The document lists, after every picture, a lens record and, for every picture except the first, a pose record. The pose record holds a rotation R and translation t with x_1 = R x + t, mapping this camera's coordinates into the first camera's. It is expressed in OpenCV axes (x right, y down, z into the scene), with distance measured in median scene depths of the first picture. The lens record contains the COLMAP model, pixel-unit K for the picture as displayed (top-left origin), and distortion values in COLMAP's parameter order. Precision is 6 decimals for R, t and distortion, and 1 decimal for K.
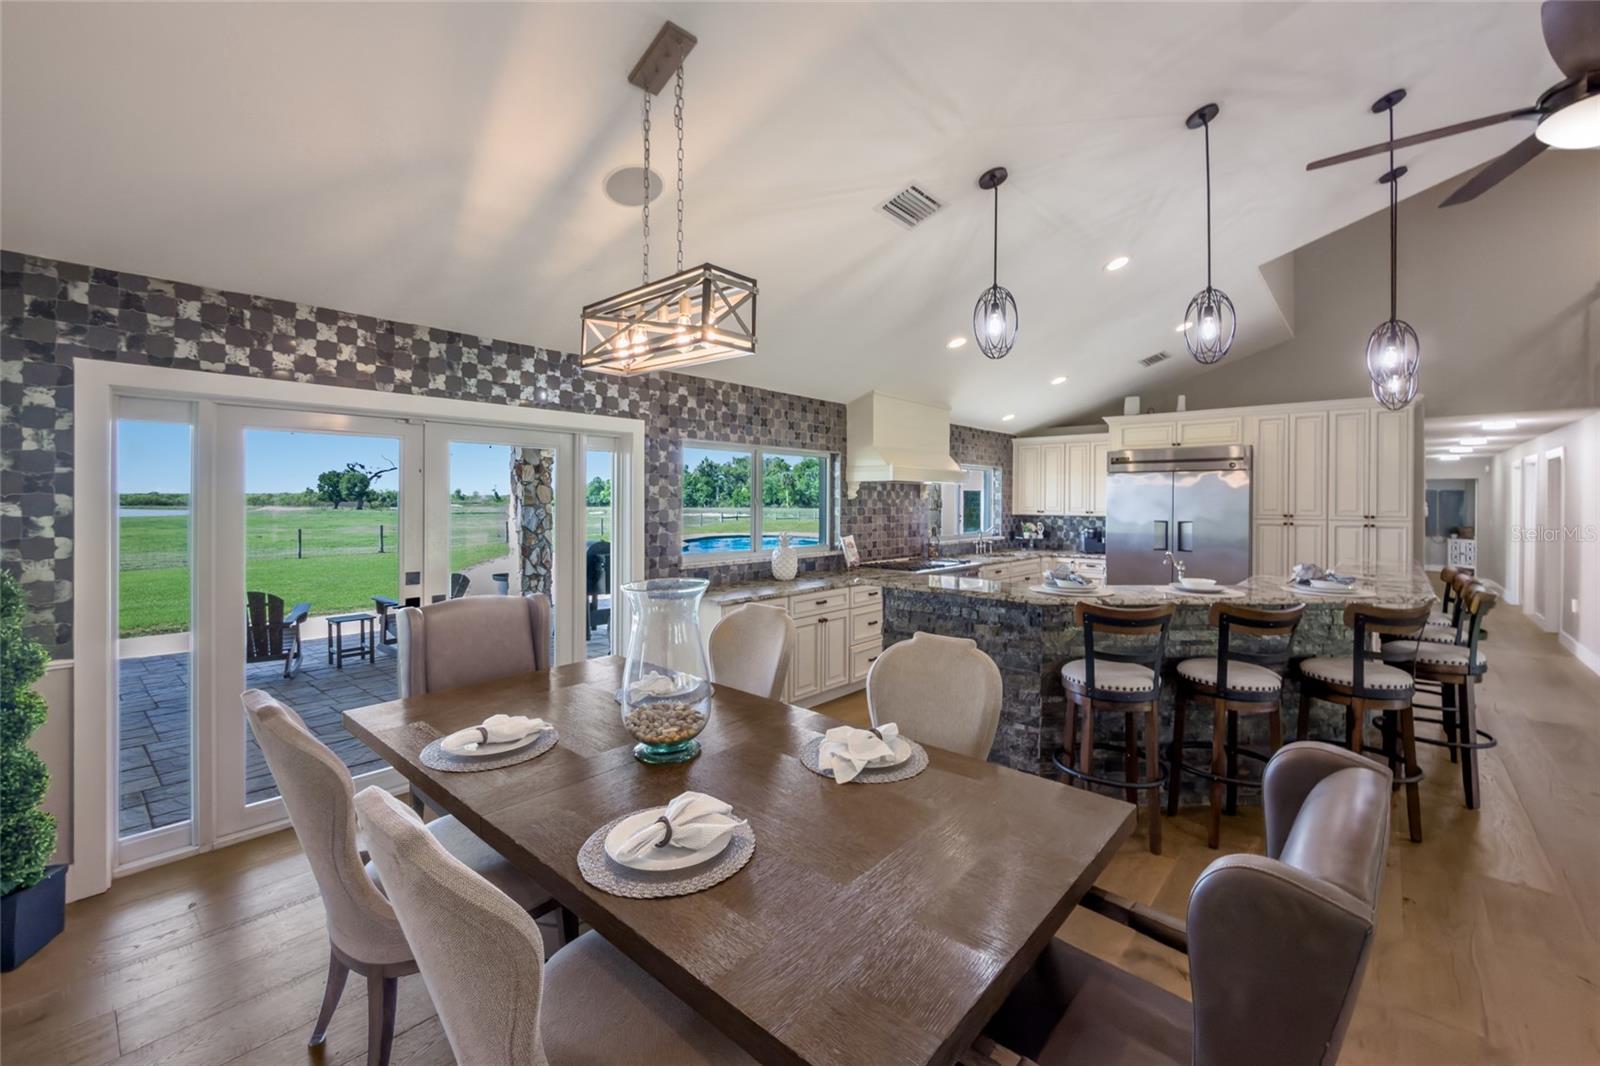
lens RADIAL K [[662.6, 0, 804.9], [0, 662.6, 503.4], [0, 0, 1]] dist [-0.002484, -0.000347]
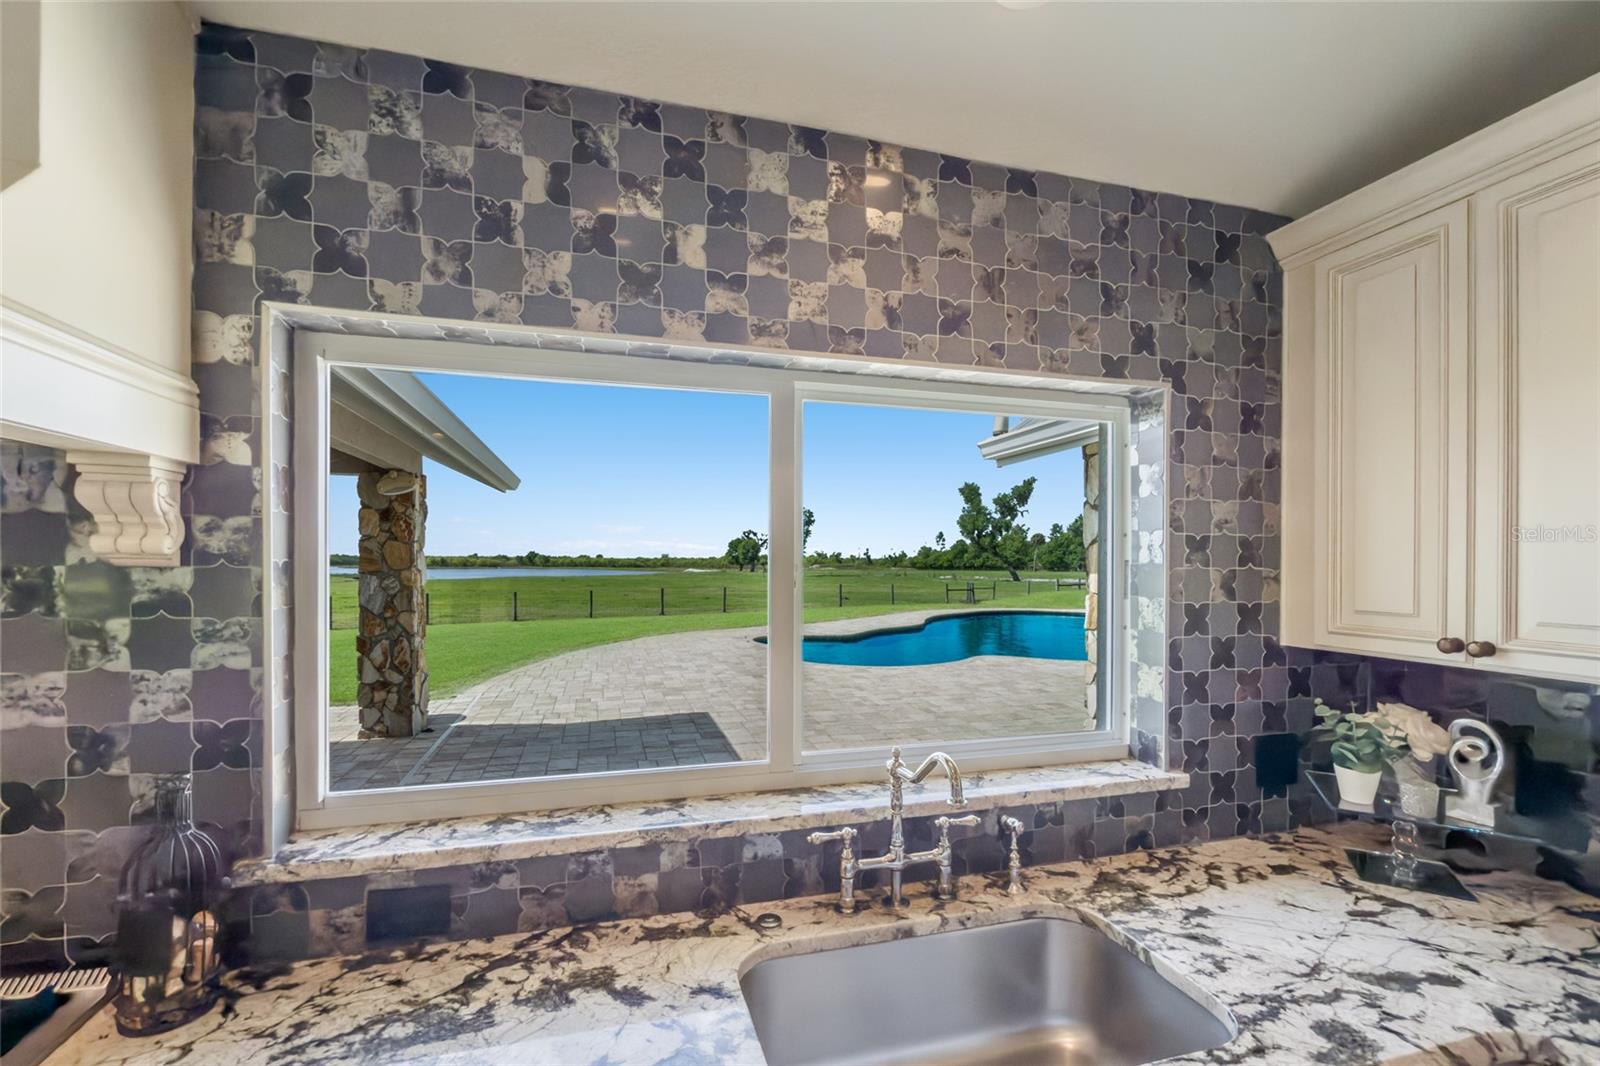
lens RADIAL K [[662.0, 0, 794.7], [0, 662.0, 564.1], [0, 0, 1]] dist [-0.000825, -0.000125]
pose [[0.833924, 0.000794, -0.551879, 0.421673], [-0.003117, 0.999990, -0.003270, -0.007154], [0.551870, 0.004447, 0.833918, 1.074861]]
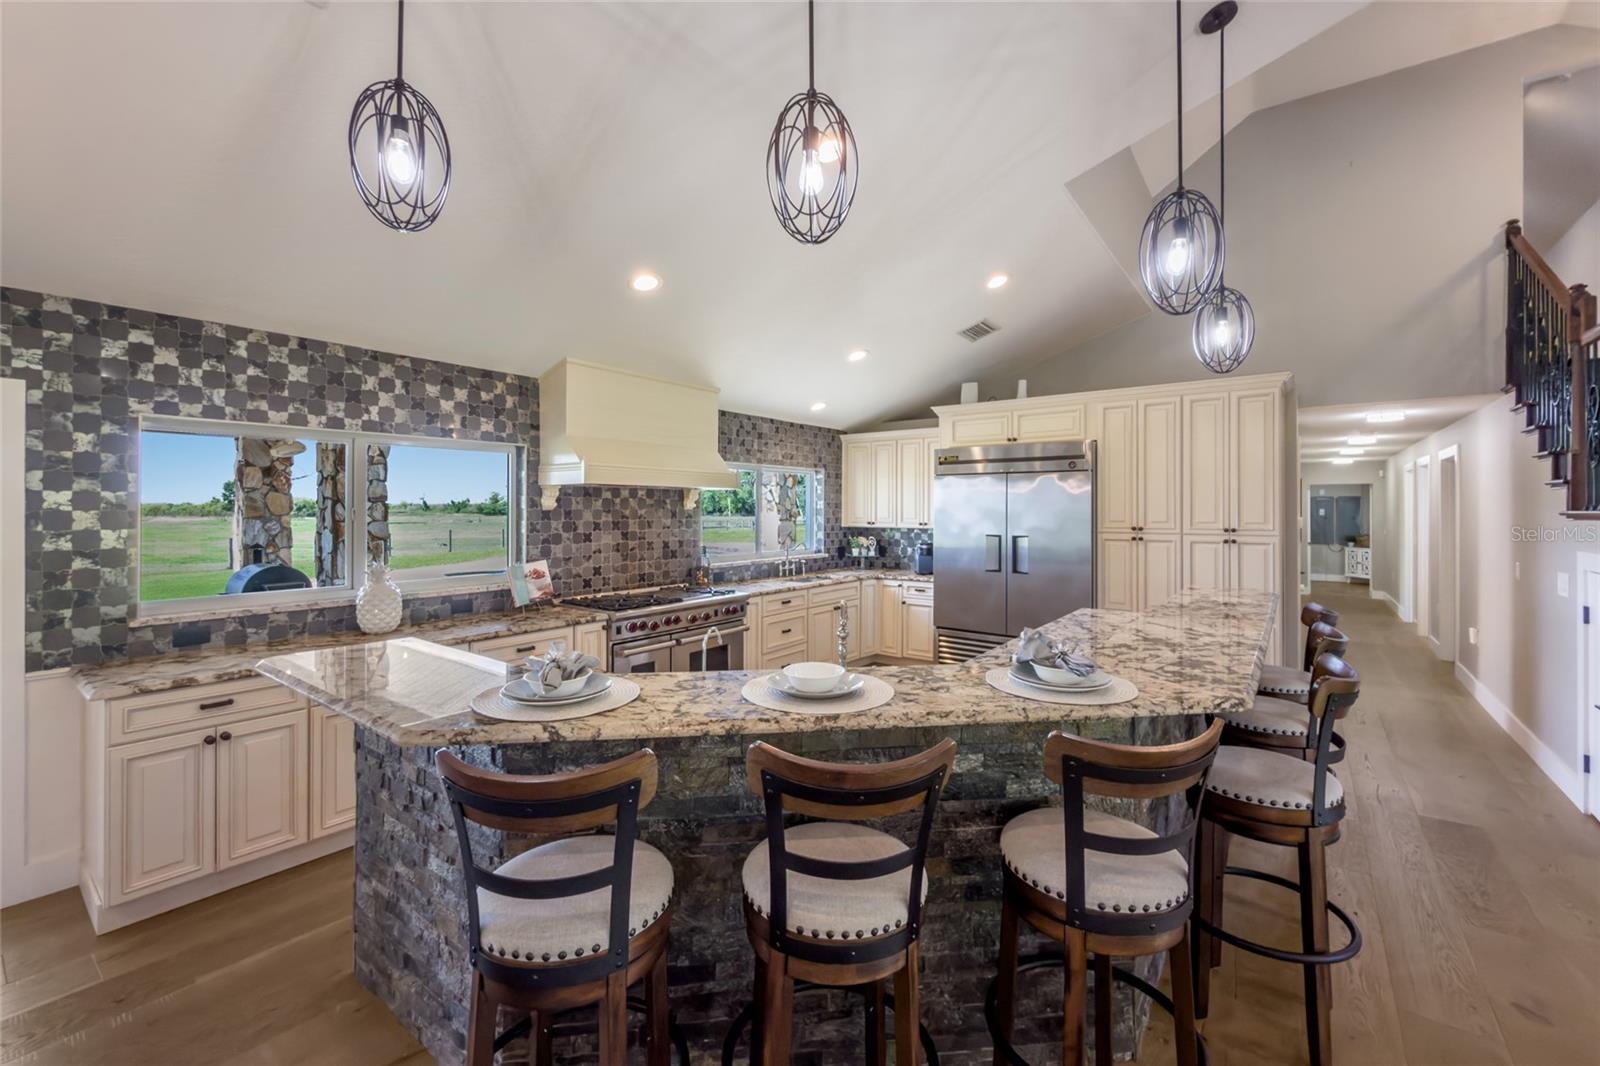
lens RADIAL K [[659.9, 0, 804.2], [0, 659.9, 506.7], [0, 0, 1]] dist [-0.002238, -0.000276]
pose [[0.997163, -0.003168, 0.075202, 0.285591], [0.003691, 0.999970, -0.006817, -0.003770], [-0.075178, 0.007075, 0.997145, 0.253662]]
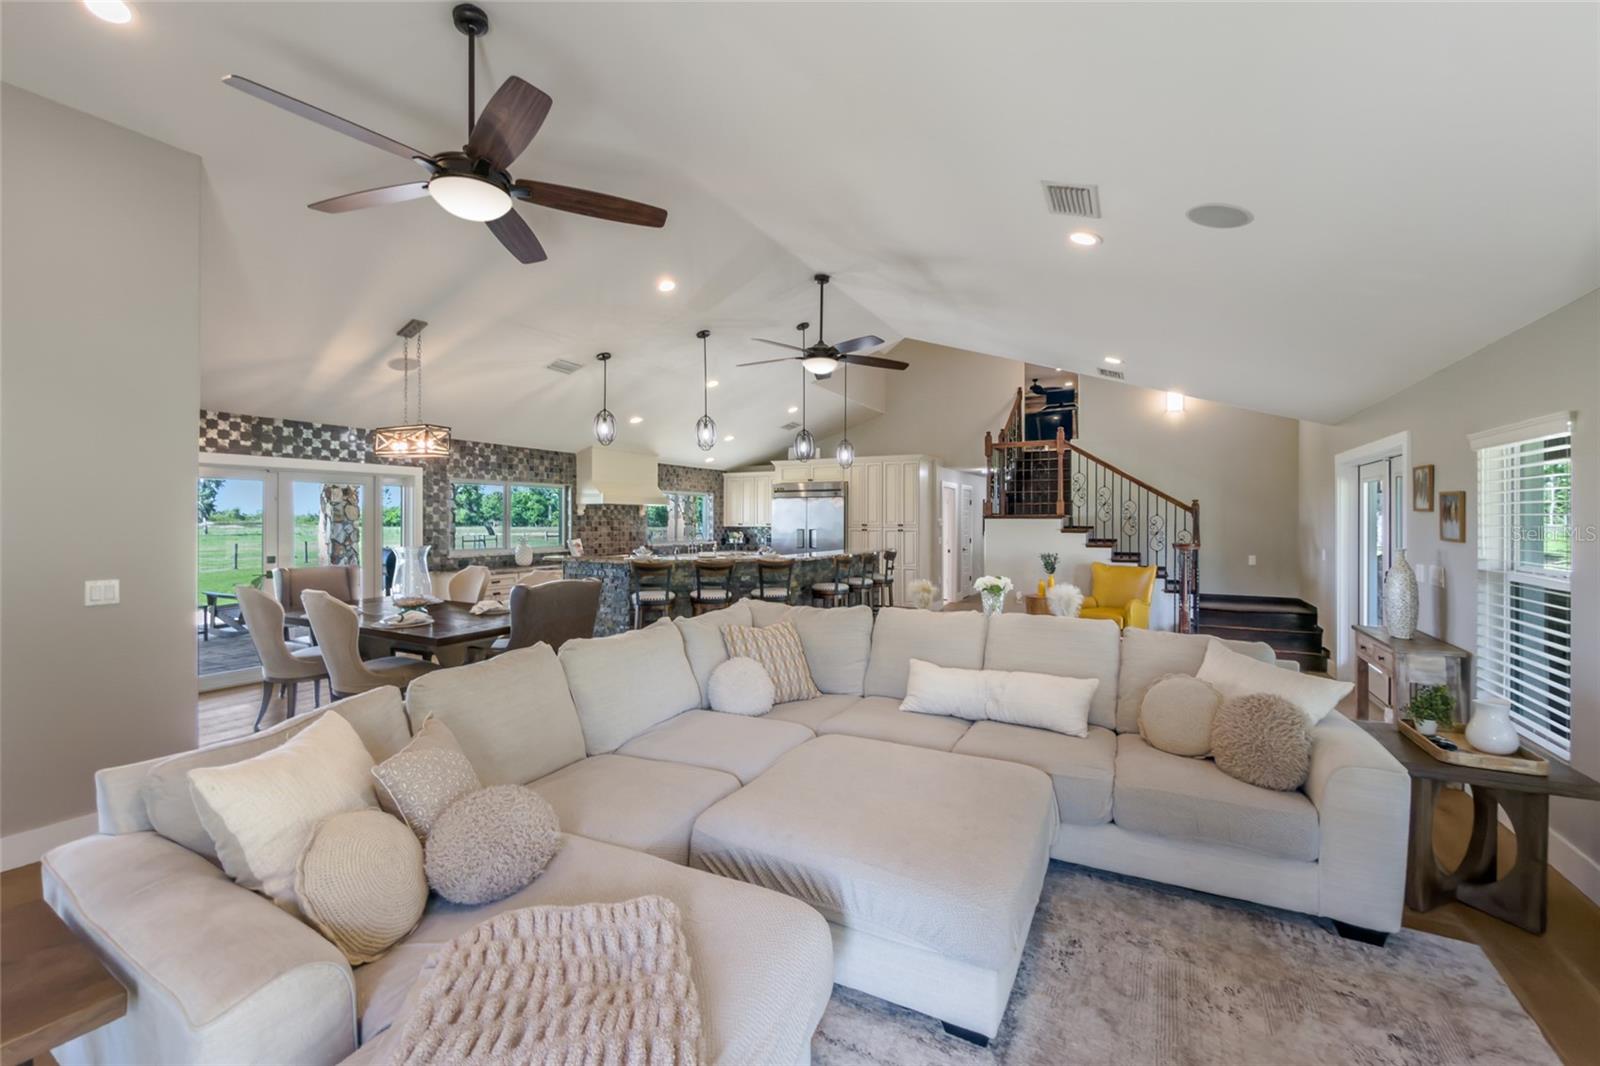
lens RADIAL K [[655.0, 0, 799.5], [0, 655.0, 519.0], [0, 0, 1]] dist [-0.000428, -0.000027]
pose [[0.973944, -0.003835, 0.226756, 0.213482], [0.004887, 0.999980, -0.004079, 0.010191], [-0.226736, 0.005081, 0.973943, -0.567658]]
